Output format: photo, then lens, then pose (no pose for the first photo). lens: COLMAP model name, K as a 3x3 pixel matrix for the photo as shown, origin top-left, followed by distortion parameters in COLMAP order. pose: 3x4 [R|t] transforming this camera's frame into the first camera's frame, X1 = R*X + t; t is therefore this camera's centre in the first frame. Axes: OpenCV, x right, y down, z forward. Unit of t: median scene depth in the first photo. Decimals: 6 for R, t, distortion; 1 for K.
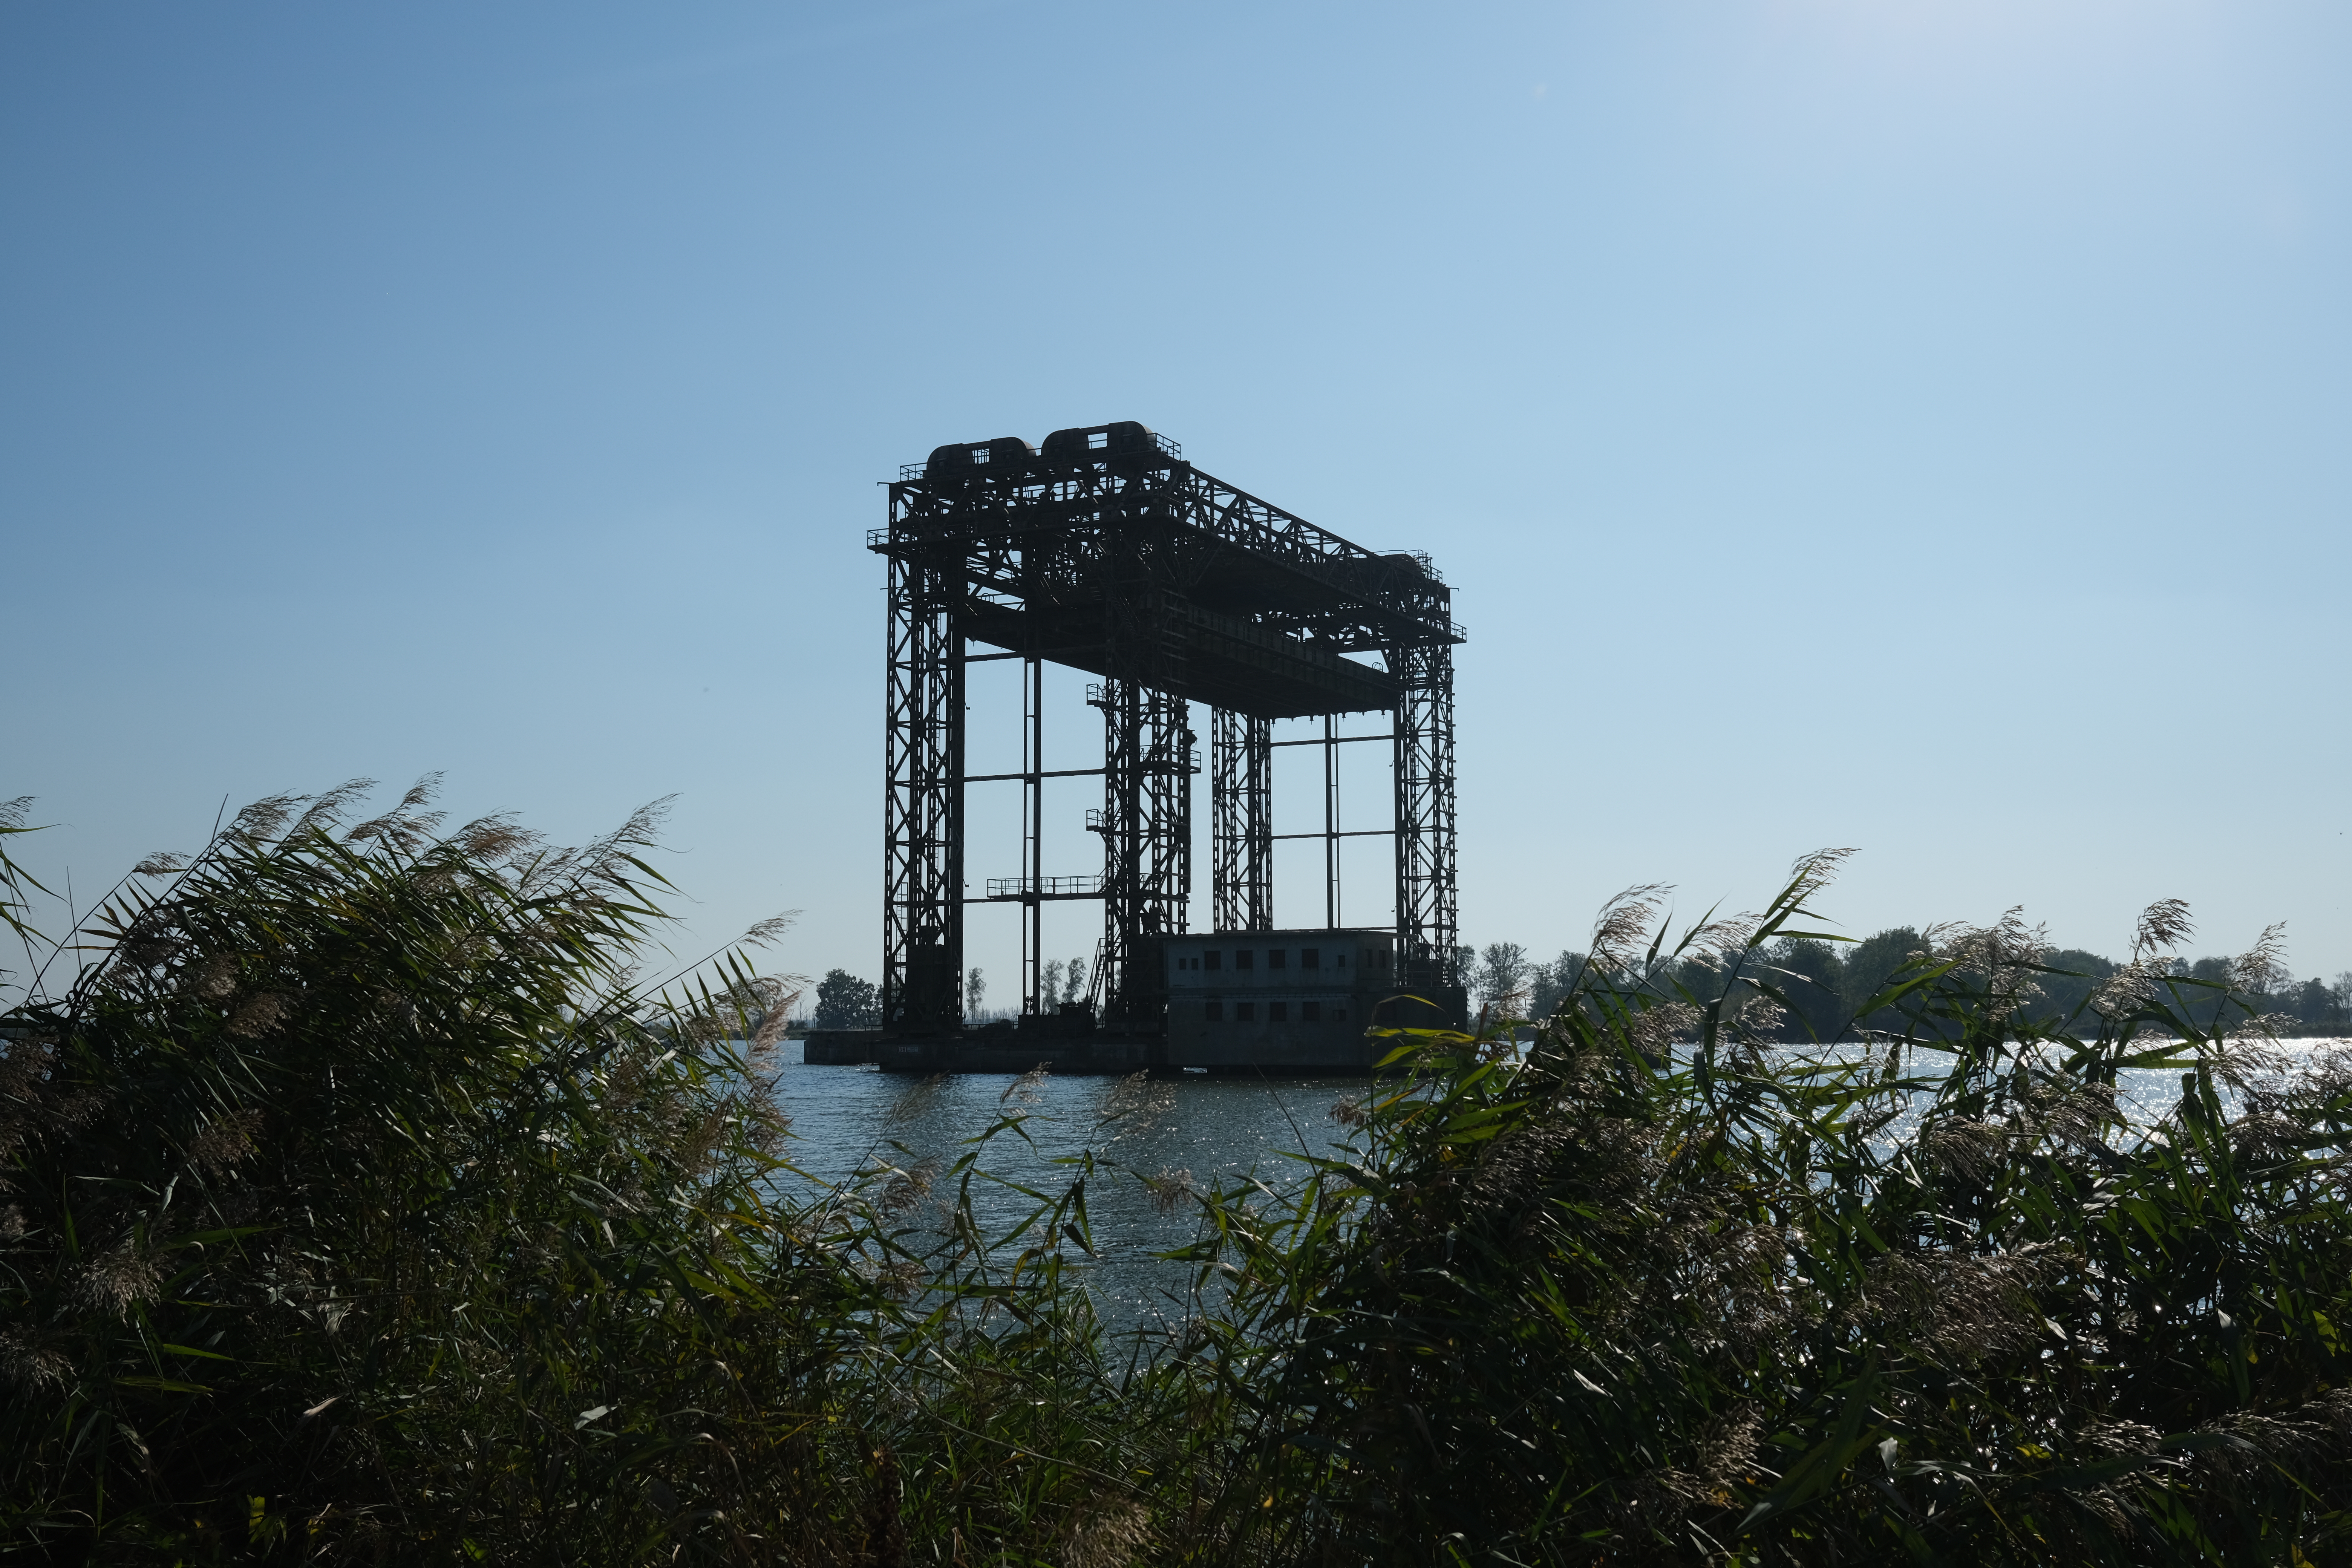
lens RADIAL K [[2454.5, 0, 1176.2], [0, 2454.5, 790.6], [0, 0, 1]] dist [0.013524, 0.000000]
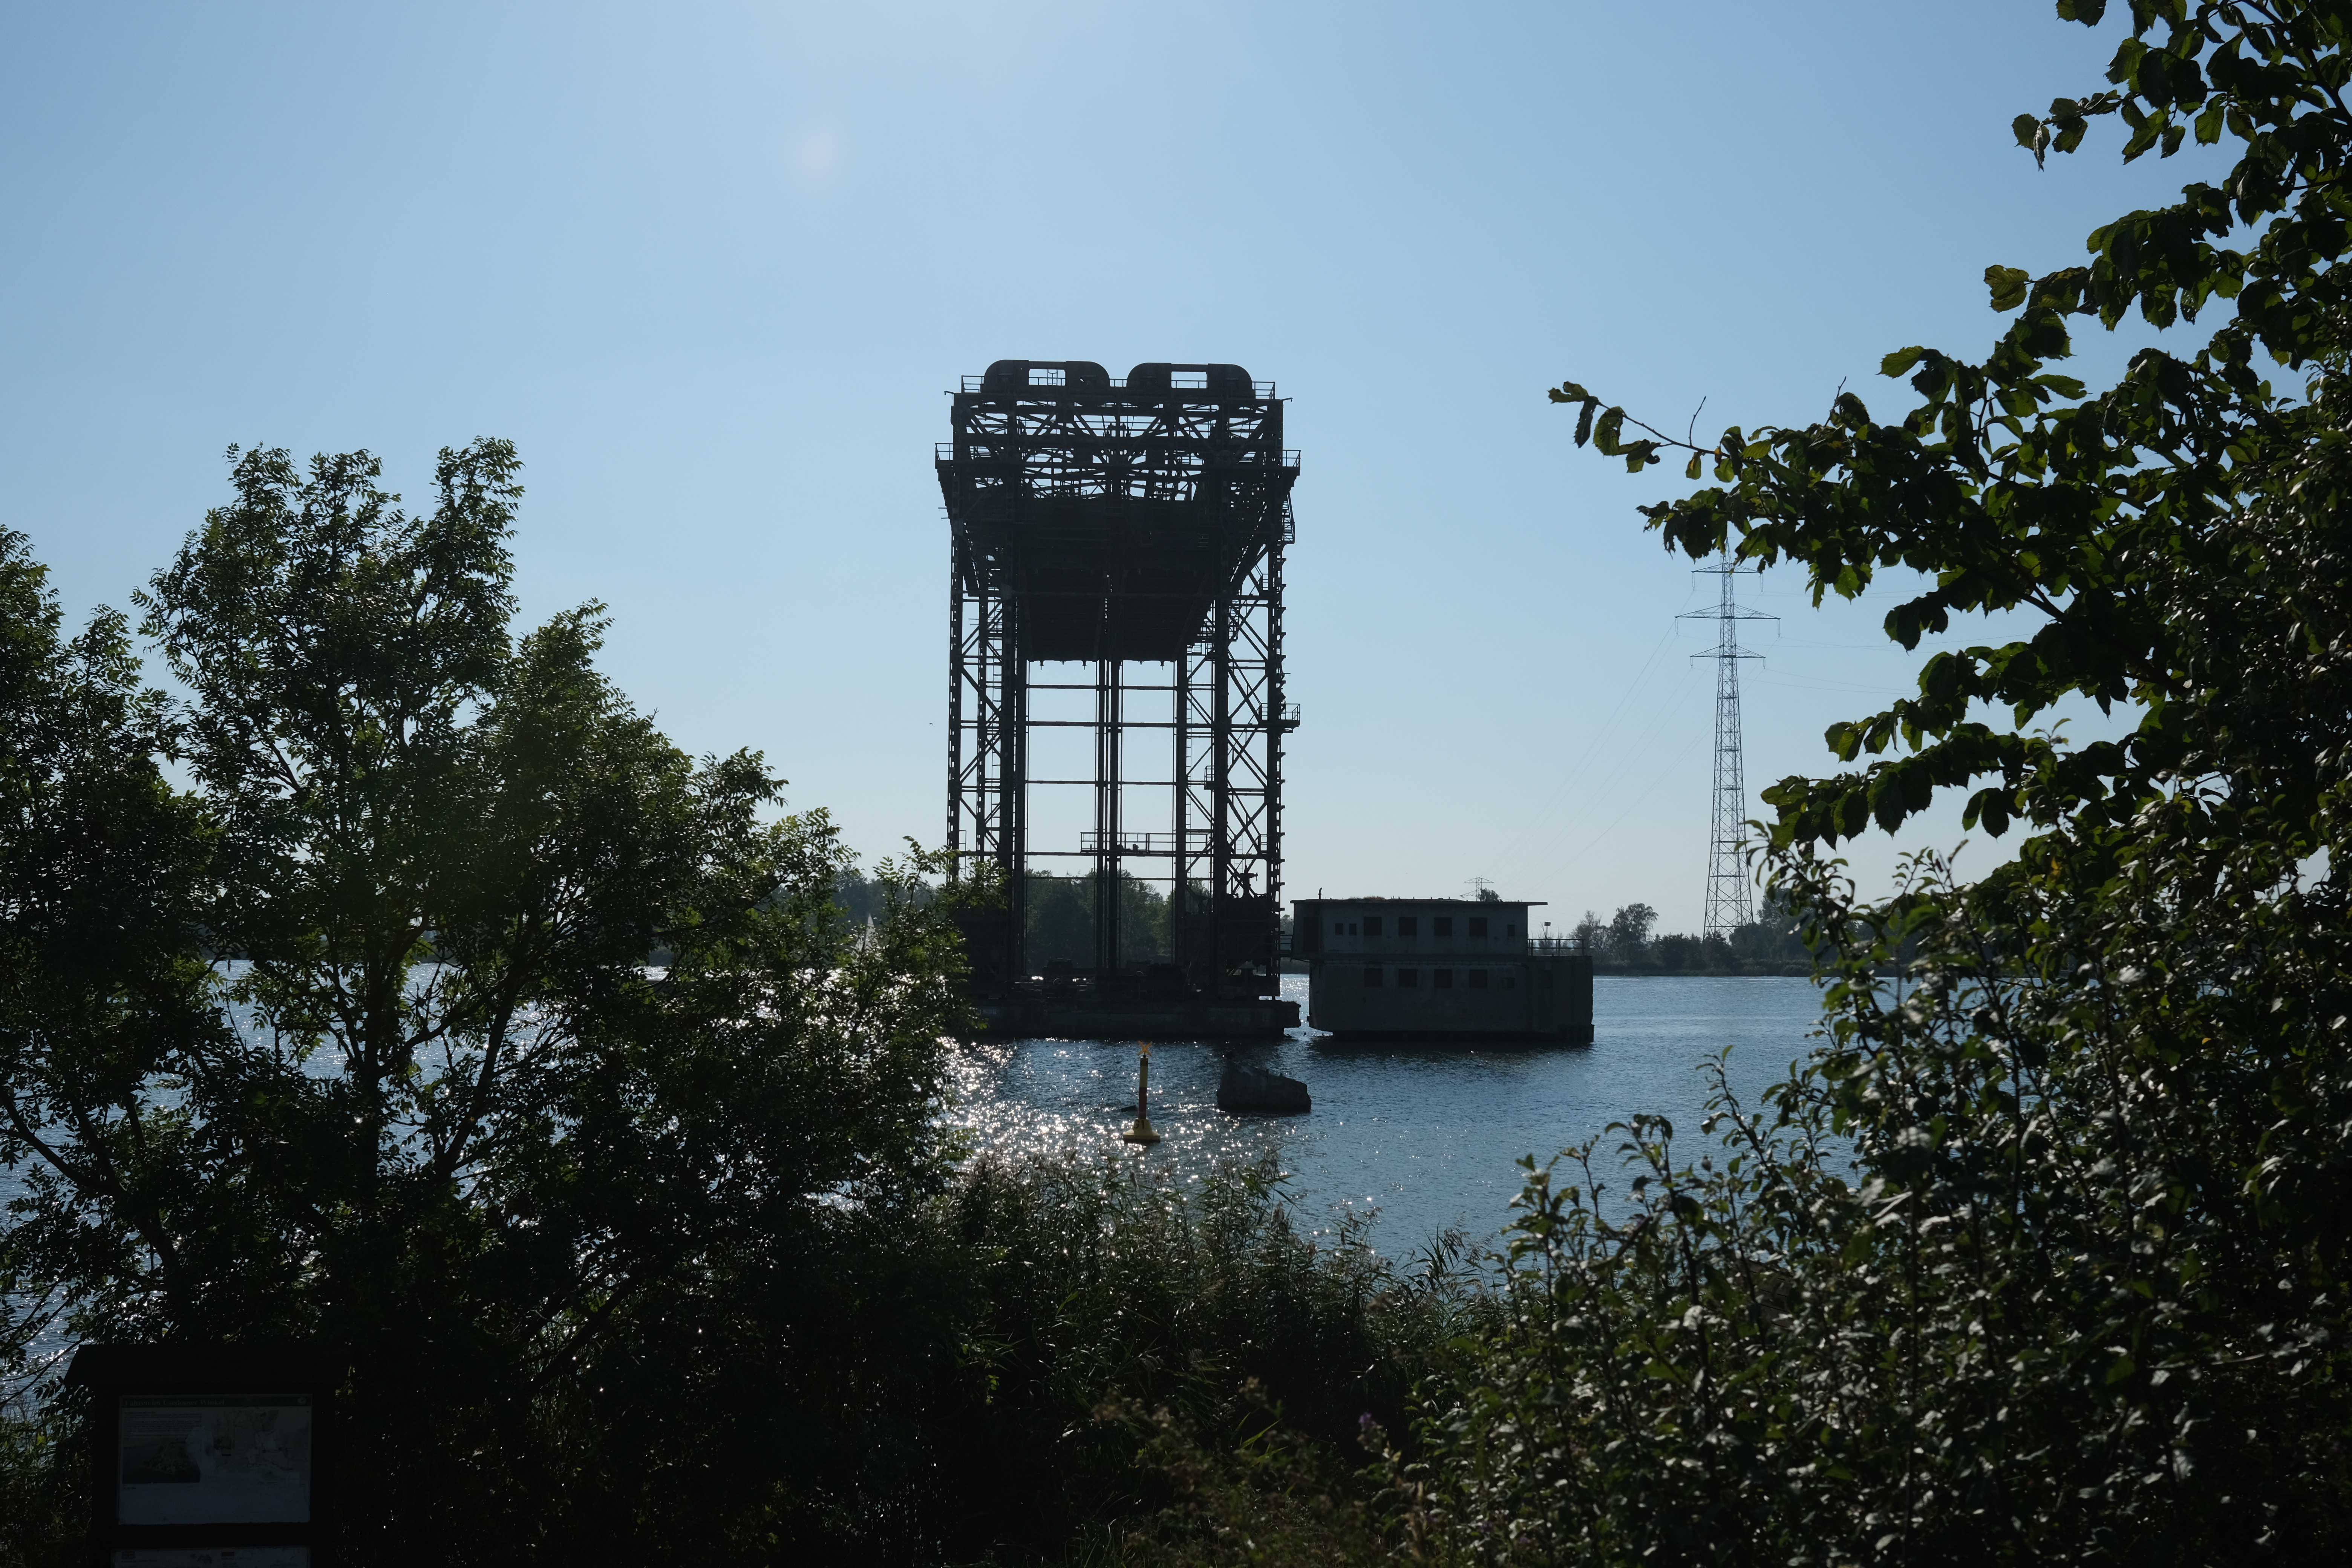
lens RADIAL K [[2454.5, 0, 1172.2], [0, 2454.5, 785.3], [0, 0, 1]] dist [0.013524, 0.000000]
pose [[0.860558, 0.043618, 0.507482, -0.513600], [-0.061589, 0.997927, 0.018668, -0.001611], [-0.505616, -0.047320, 0.861460, 0.165989]]
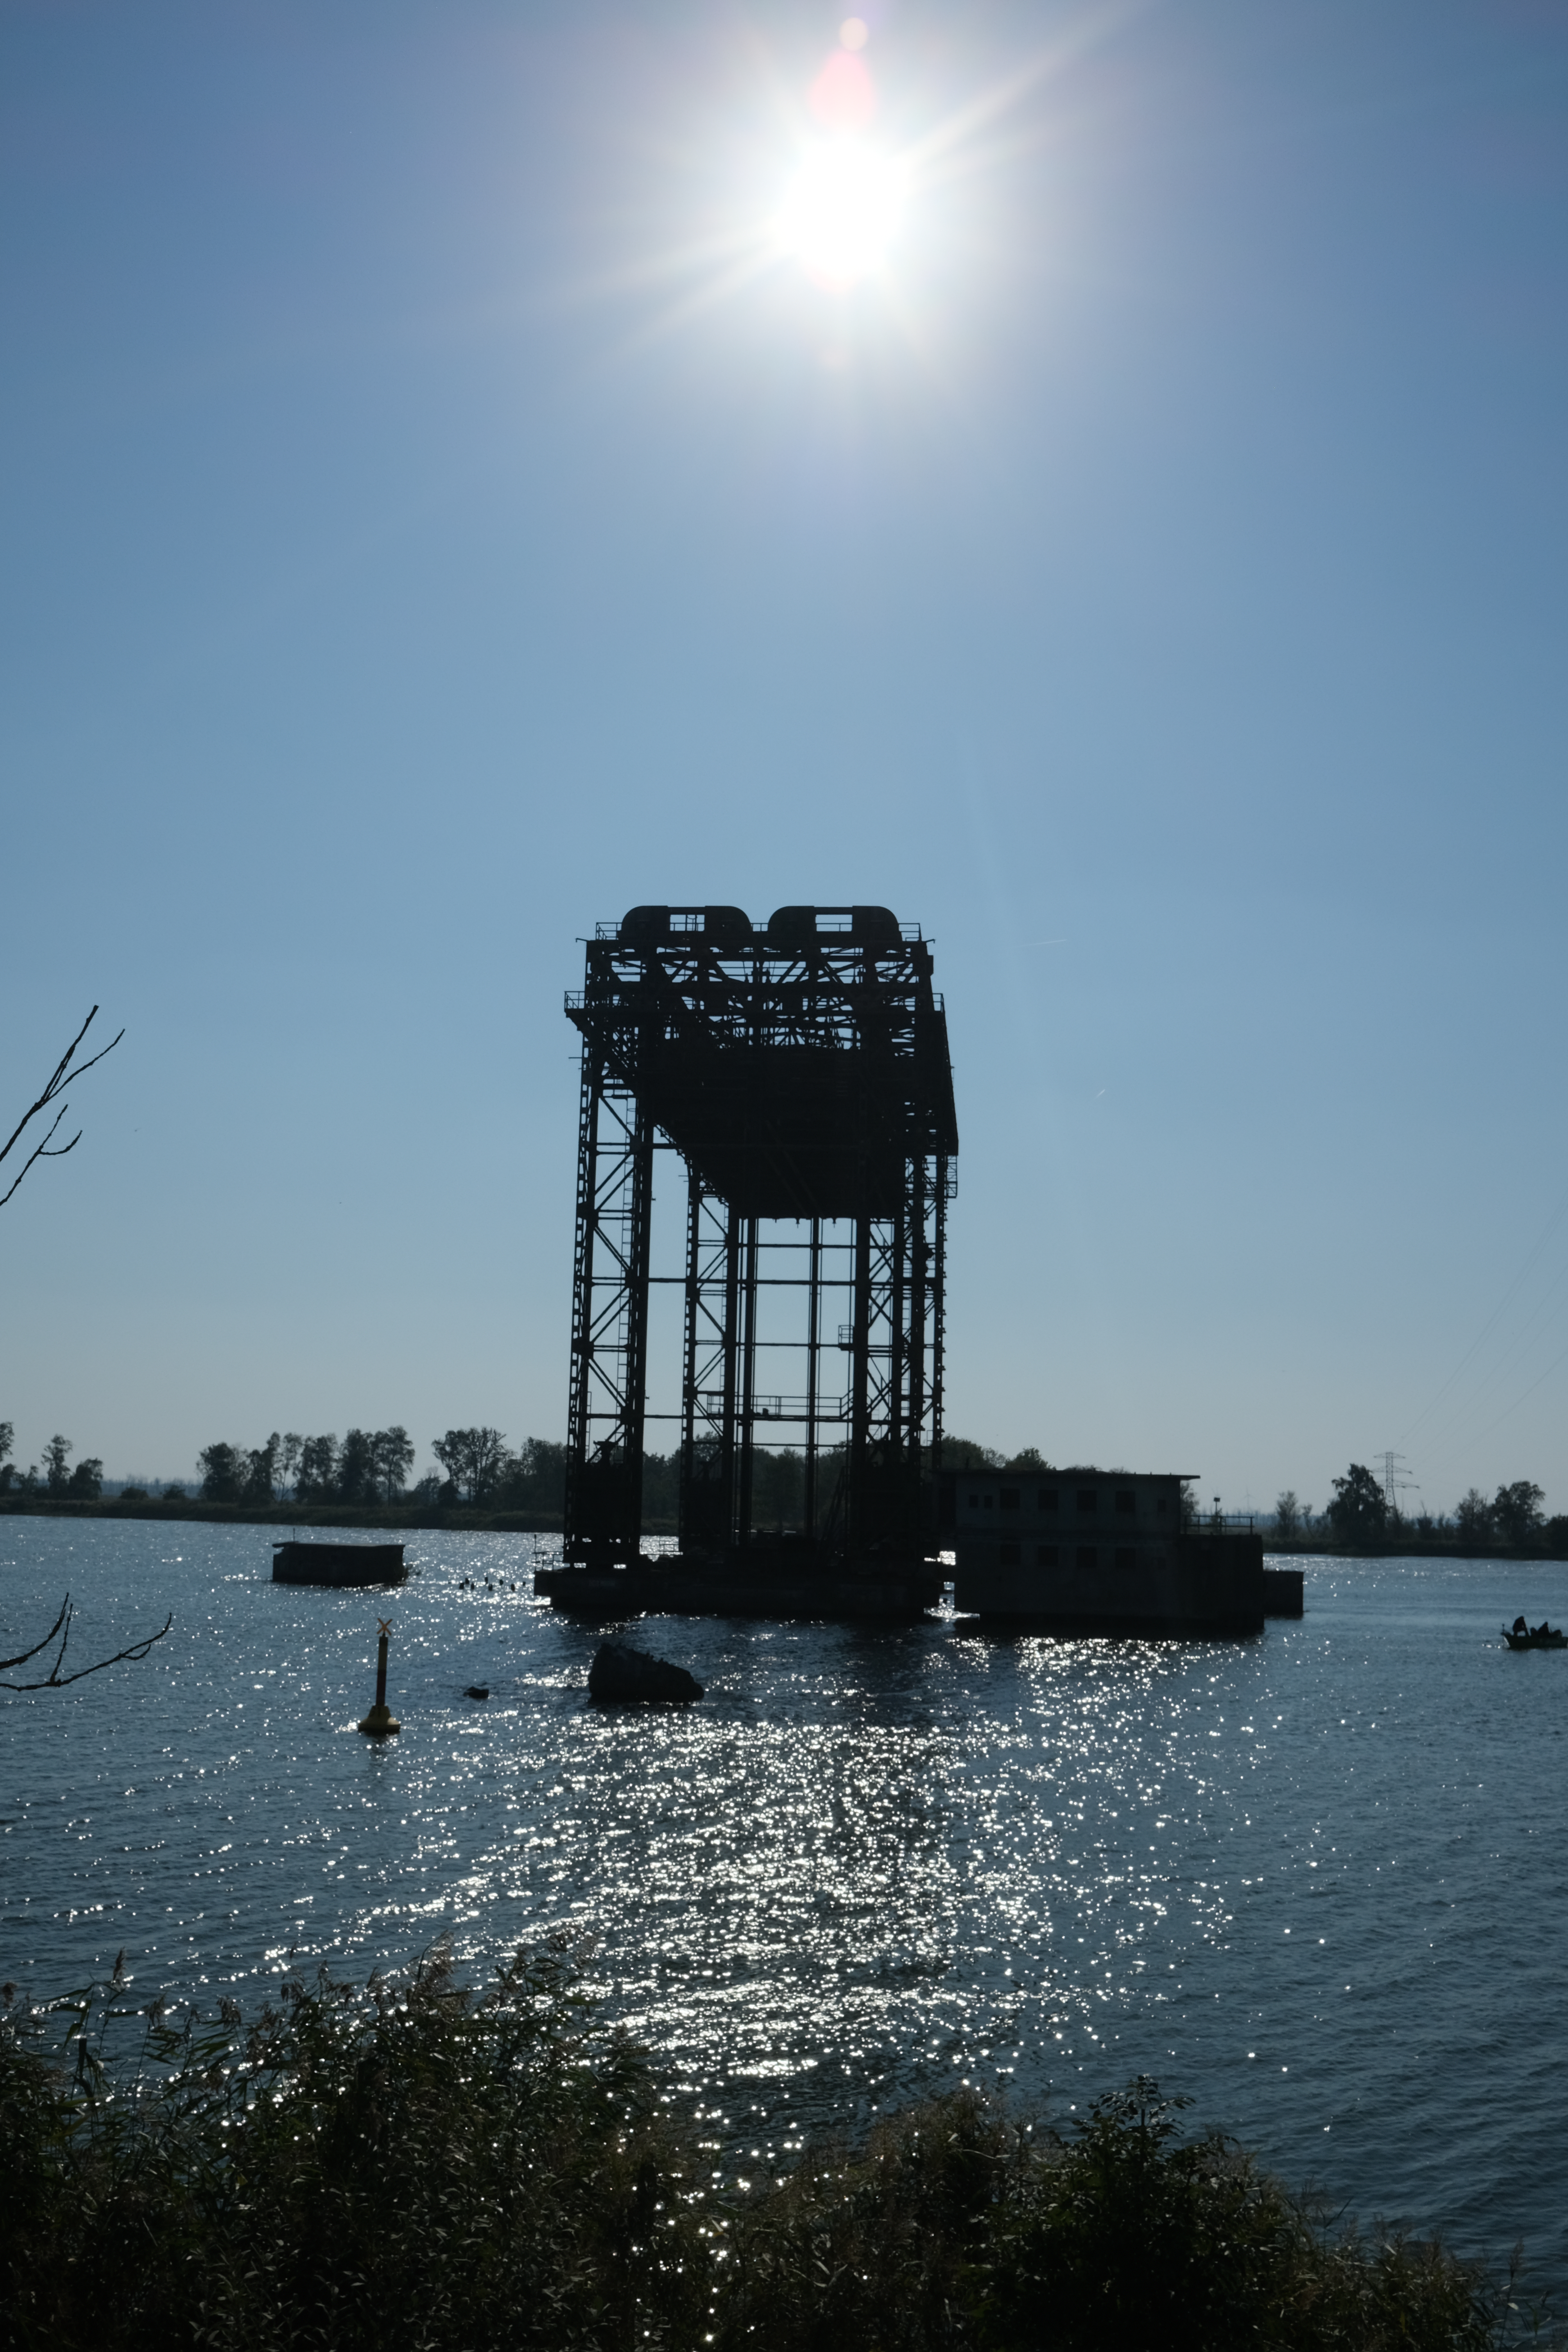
lens RADIAL K [[2454.5, 0, 782.1], [0, 2454.5, 1173.8], [0, 0, 1]] dist [0.013524, 0.000000]
pose [[0.922589, 0.077643, 0.377891, -0.387422], [-0.065279, 0.996832, -0.045442, -0.005258], [-0.380222, 0.017256, 0.924734, 0.154126]]
